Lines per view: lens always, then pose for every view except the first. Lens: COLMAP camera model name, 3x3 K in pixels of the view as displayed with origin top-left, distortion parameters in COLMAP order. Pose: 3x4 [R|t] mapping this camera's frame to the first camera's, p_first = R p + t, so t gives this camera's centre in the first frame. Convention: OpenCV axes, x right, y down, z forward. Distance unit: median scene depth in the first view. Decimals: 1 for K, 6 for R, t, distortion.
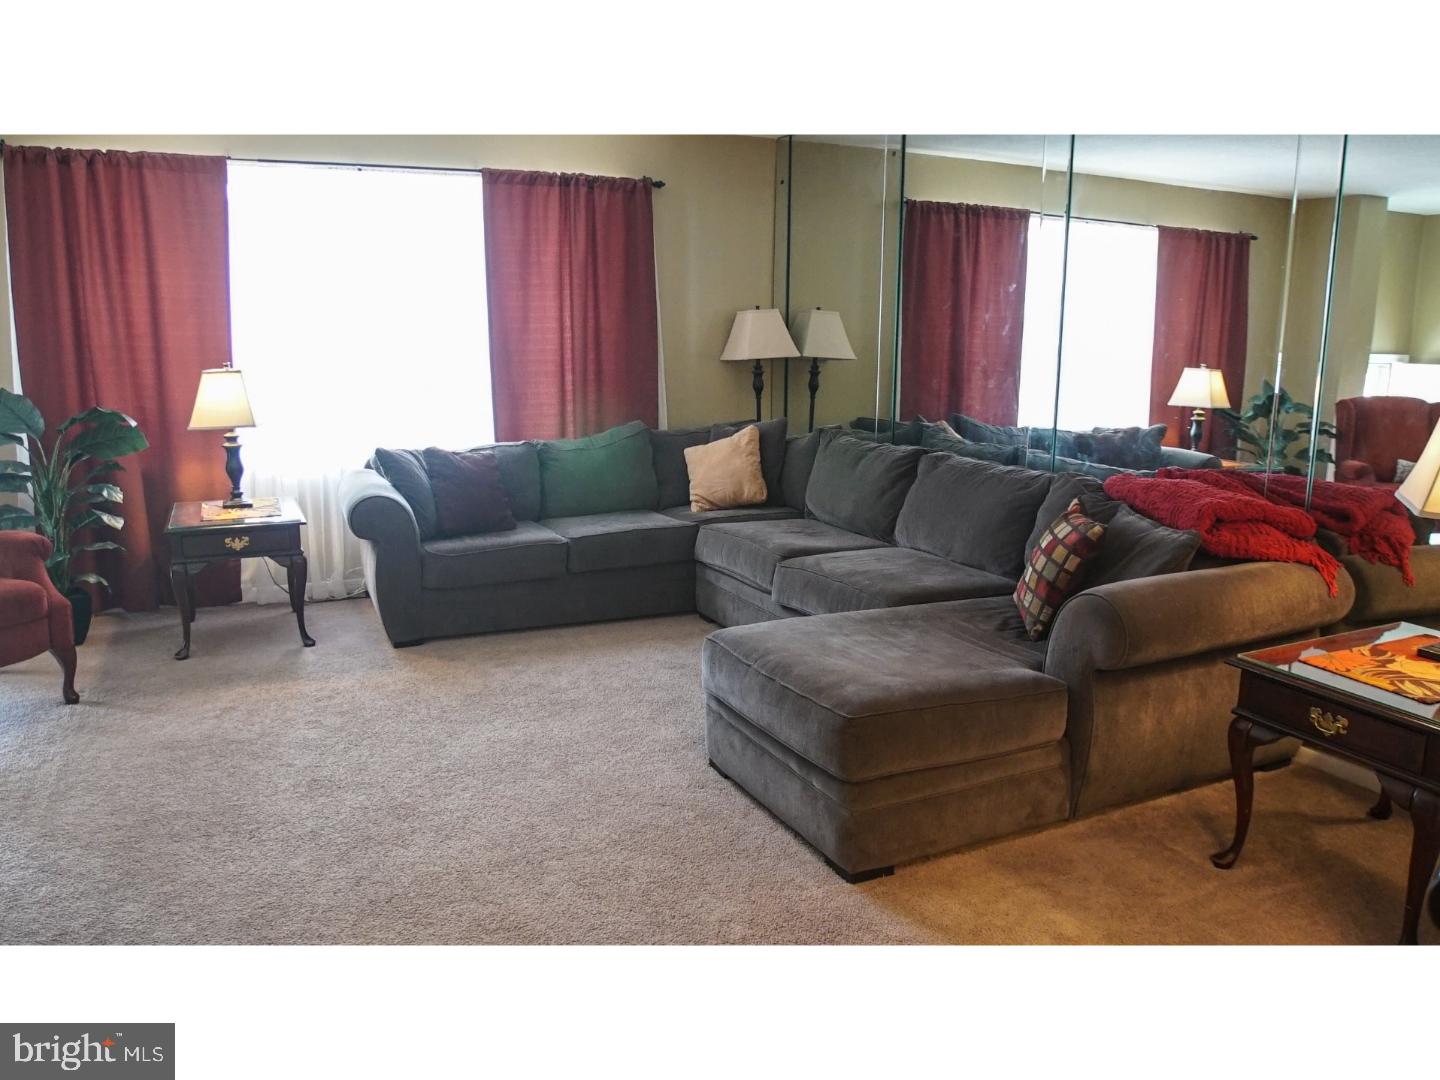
lens RADIAL K [[1089.0, 0, 720.0], [0, 1089.0, 540.0], [0, 0, 1]] dist [-0.100975, 0.071434]
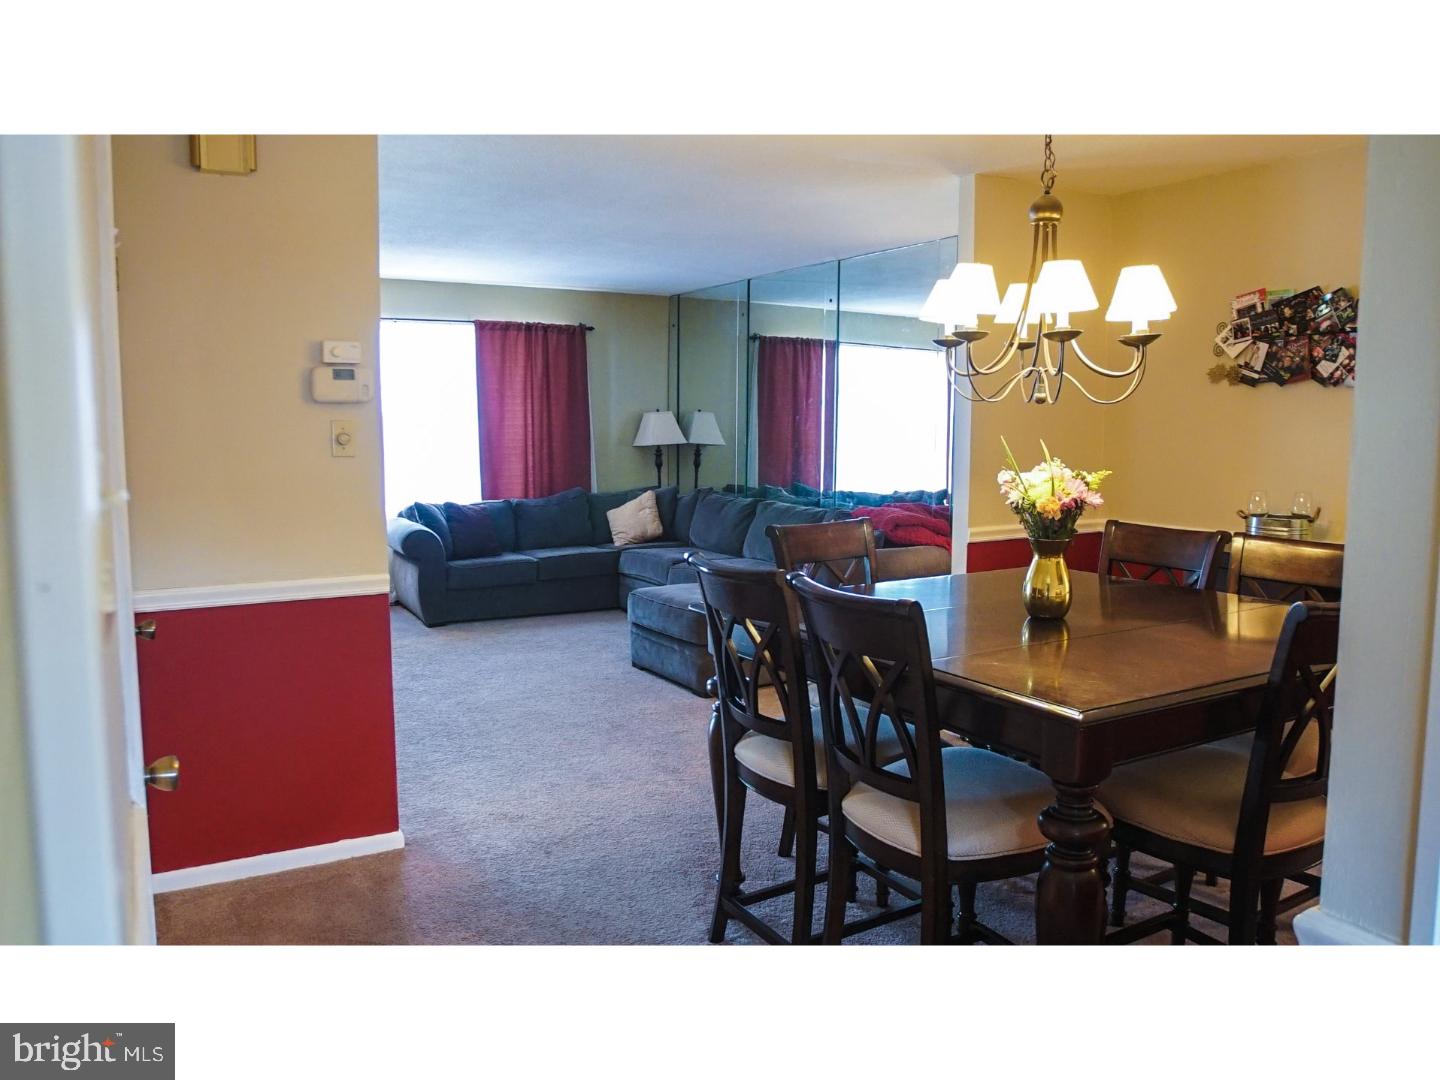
lens RADIAL K [[1089.0, 0, 720.0], [0, 1089.0, 540.0], [0, 0, 1]] dist [-0.100975, 0.071434]
pose [[0.996261, -0.010196, 0.085788, -0.010529], [0.016941, 0.996788, -0.078268, 0.085666], [-0.084714, 0.079429, 0.993234, -0.504404]]
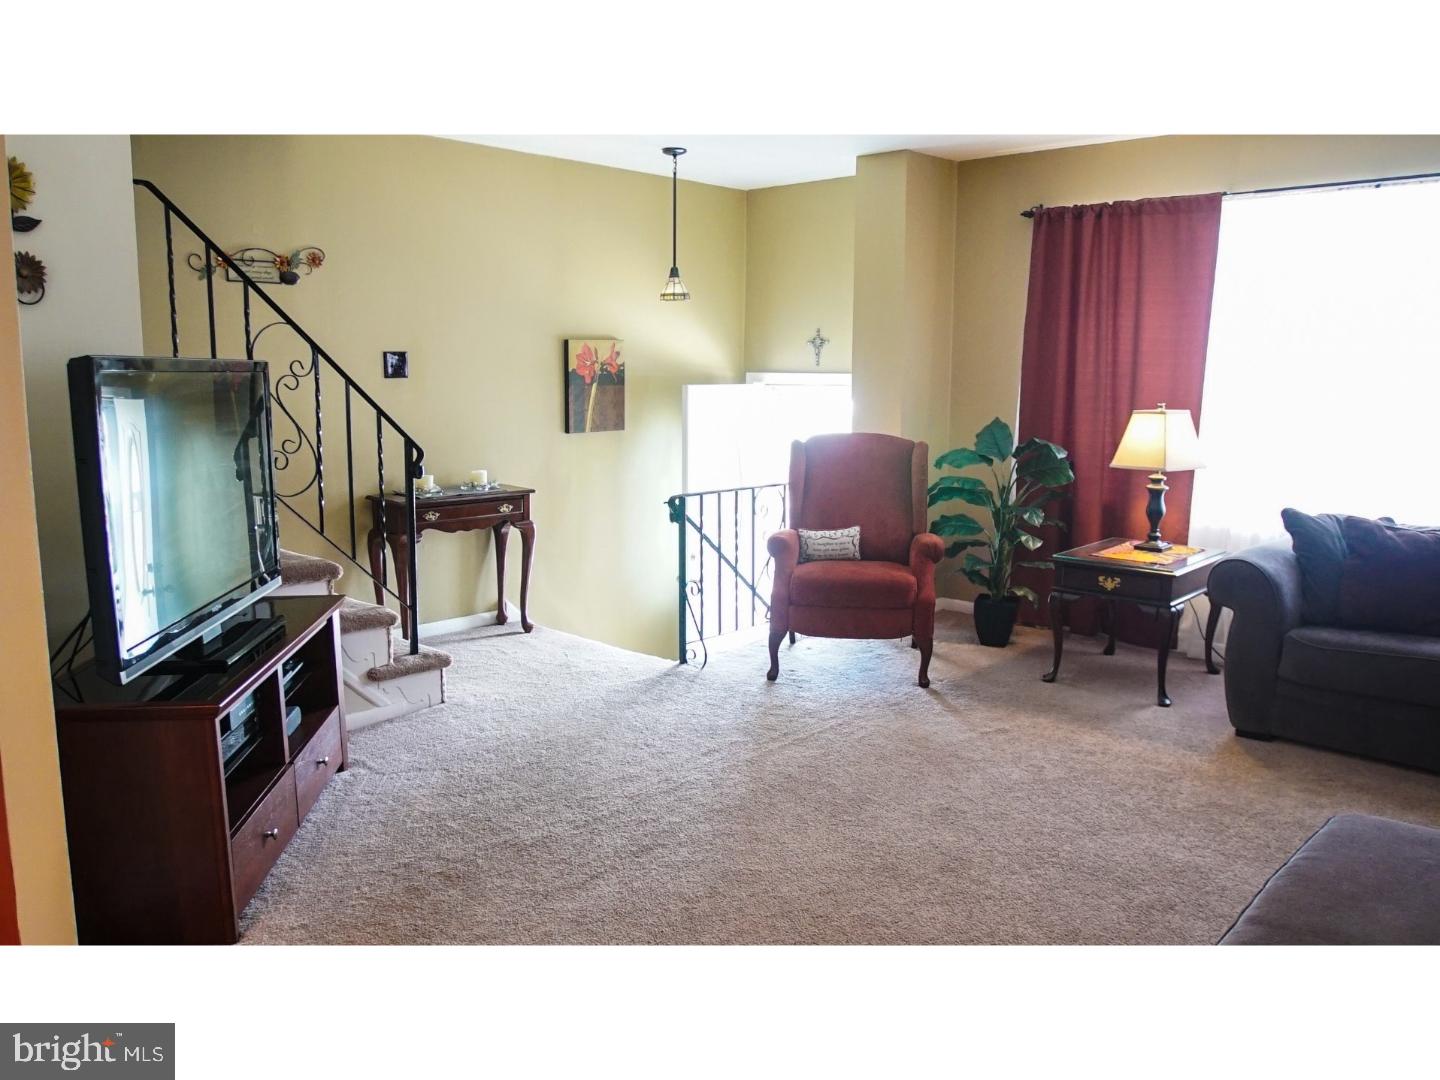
lens RADIAL K [[1114.9, 0, 720.6], [0, 1114.9, 497.6], [0, 0, 1]] dist [-0.000605, 0.000188]
pose [[0.400169, 0.110706, -0.909730, 0.278883], [-0.179845, 0.982861, 0.040496, -0.042563], [0.898622, 0.147405, 0.413221, 0.189631]]
